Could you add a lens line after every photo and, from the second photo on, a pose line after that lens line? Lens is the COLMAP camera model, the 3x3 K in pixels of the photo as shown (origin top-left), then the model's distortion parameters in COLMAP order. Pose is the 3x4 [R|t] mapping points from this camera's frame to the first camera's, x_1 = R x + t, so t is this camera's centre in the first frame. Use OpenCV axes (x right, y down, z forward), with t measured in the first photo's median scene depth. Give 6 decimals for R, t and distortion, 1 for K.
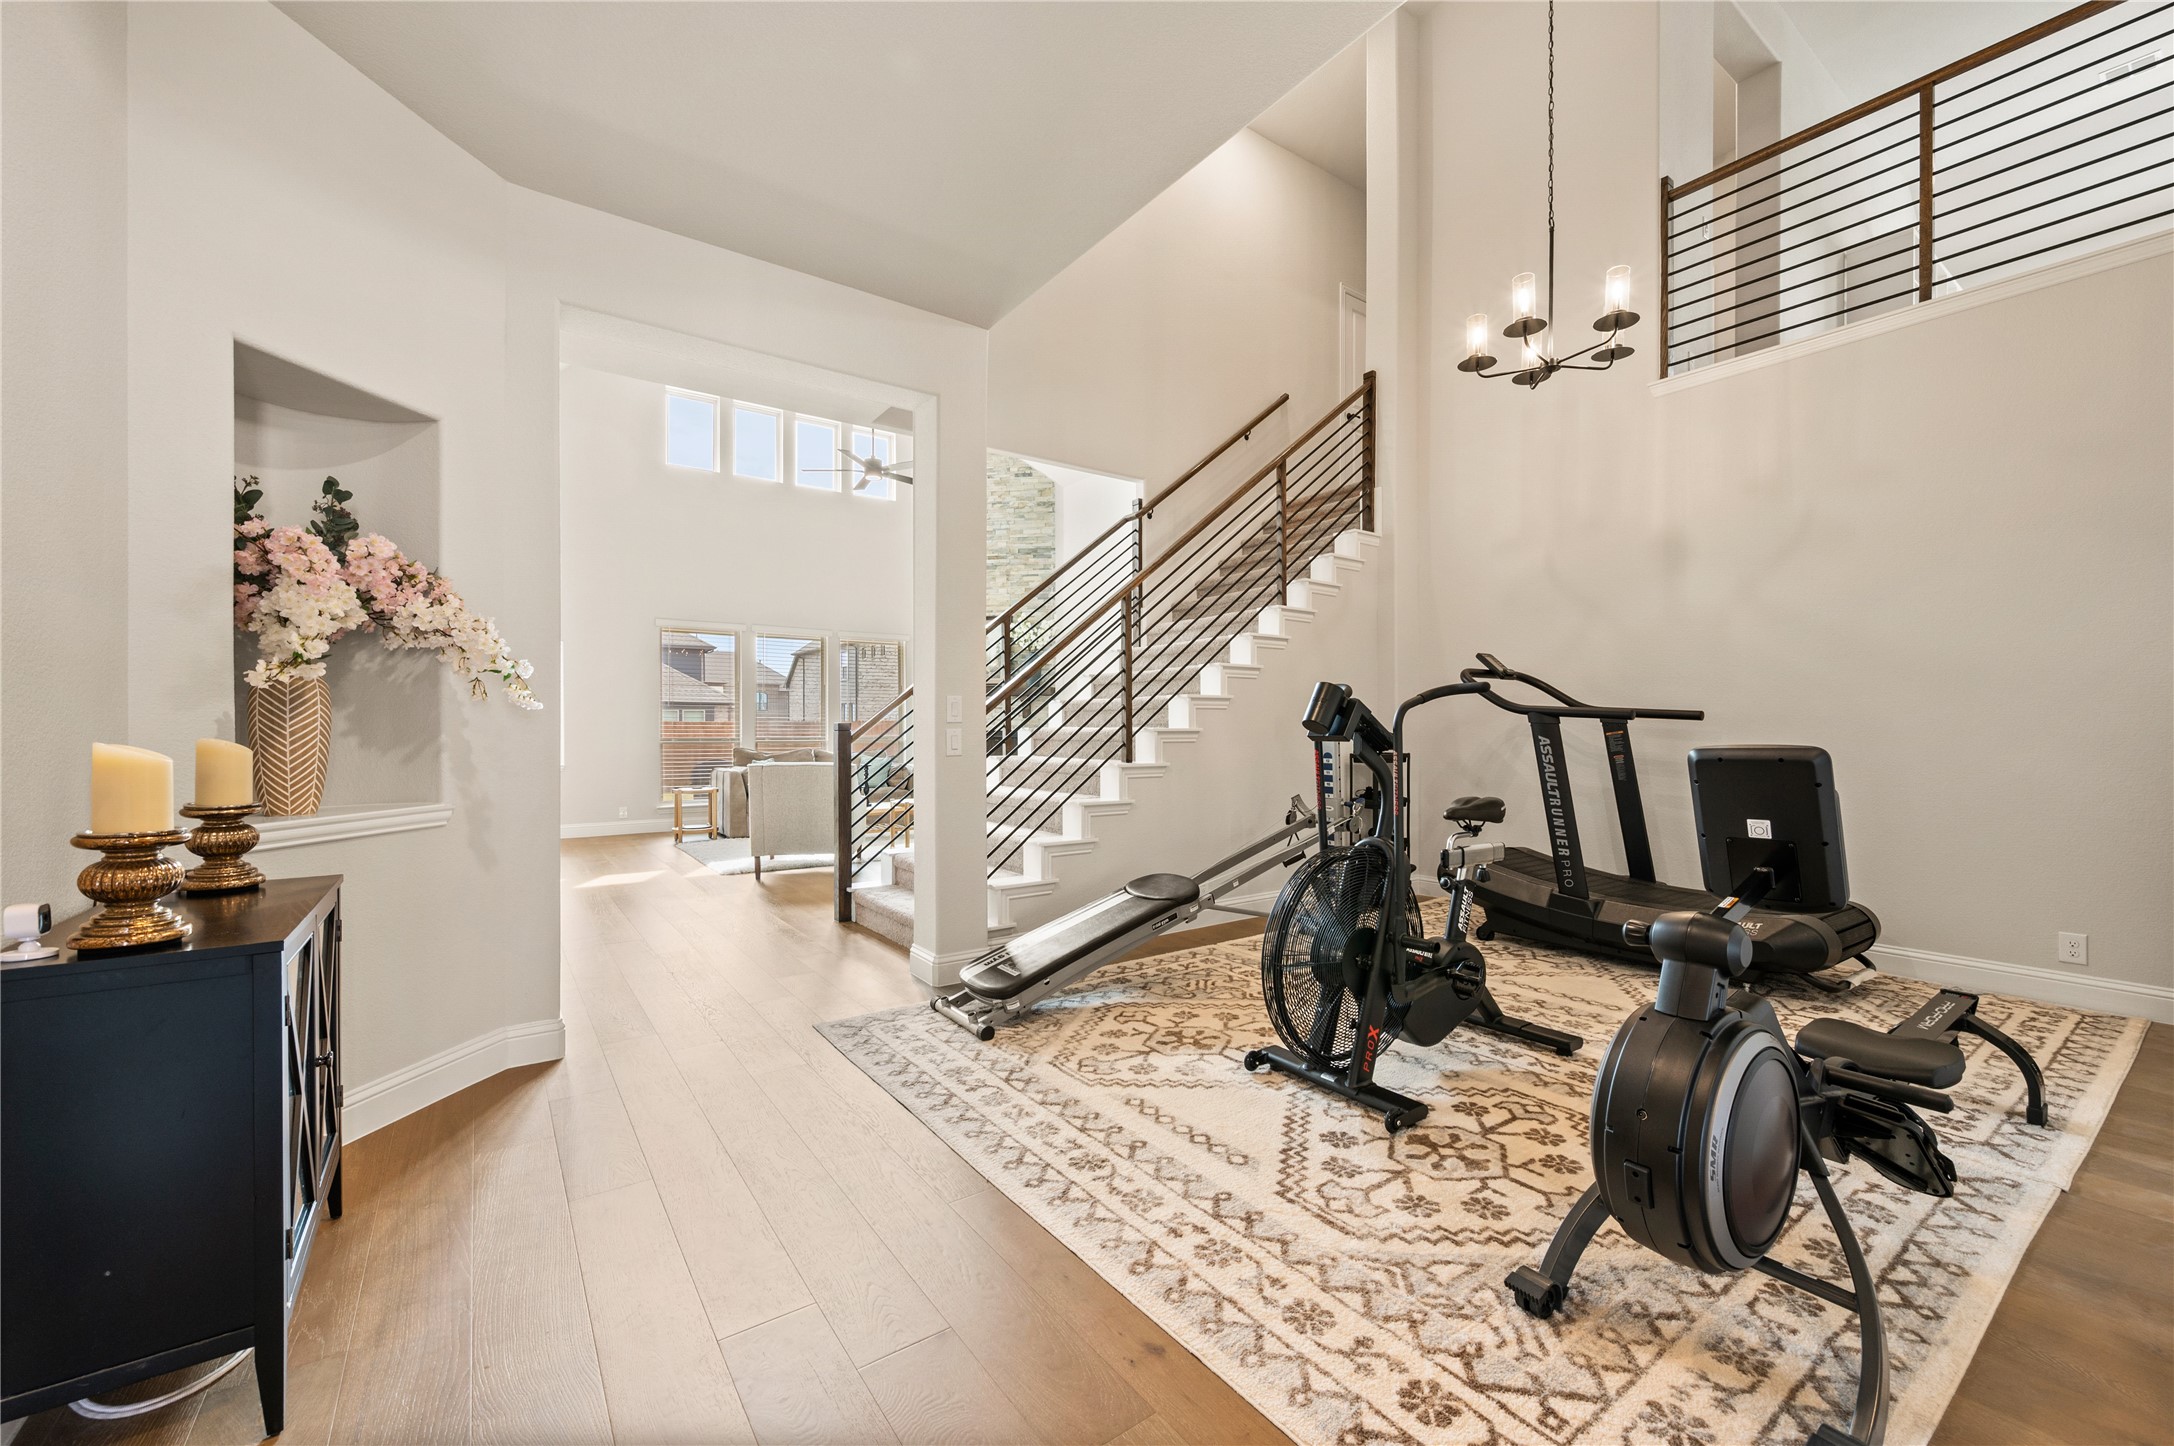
lens RADIAL K [[857.7, 0, 1086.9], [0, 857.7, 727.7], [0, 0, 1]] dist [0.000784, 0.000066]
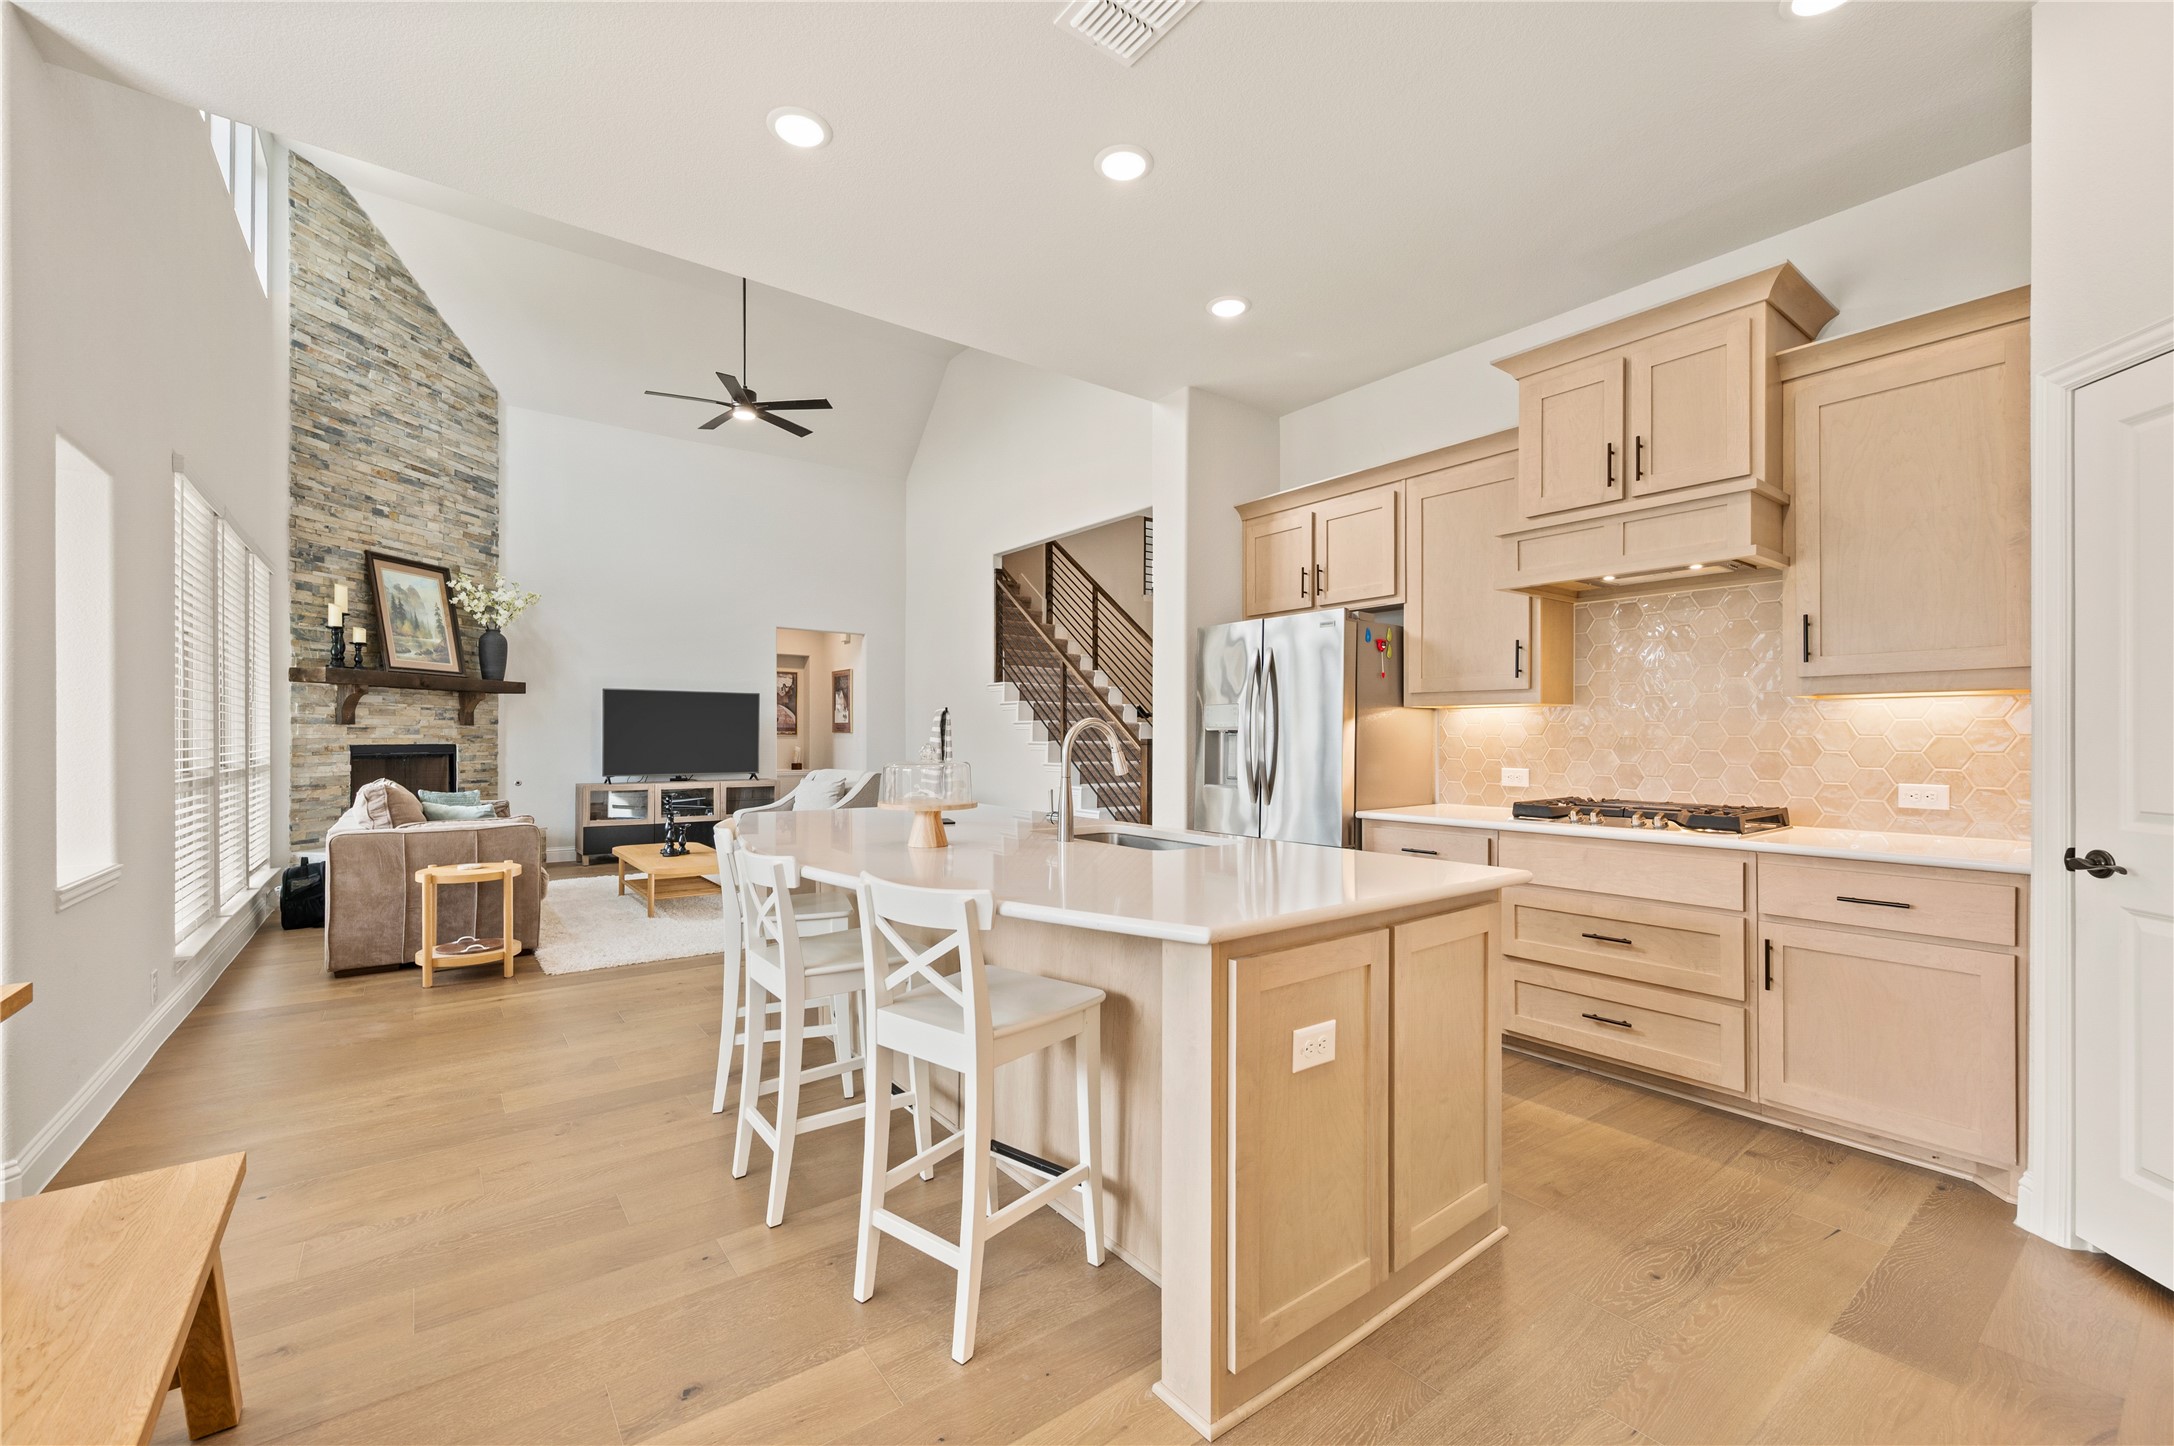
lens RADIAL K [[890.8, 0, 1098.3], [0, 890.8, 734.5], [0, 0, 1]] dist [-0.000114, 0.000193]
pose [[-0.043819, 0.002410, 0.999037, -3.495799], [-0.002805, 0.999993, -0.002535, -0.016717], [-0.999036, -0.002913, -0.043812, 2.369802]]
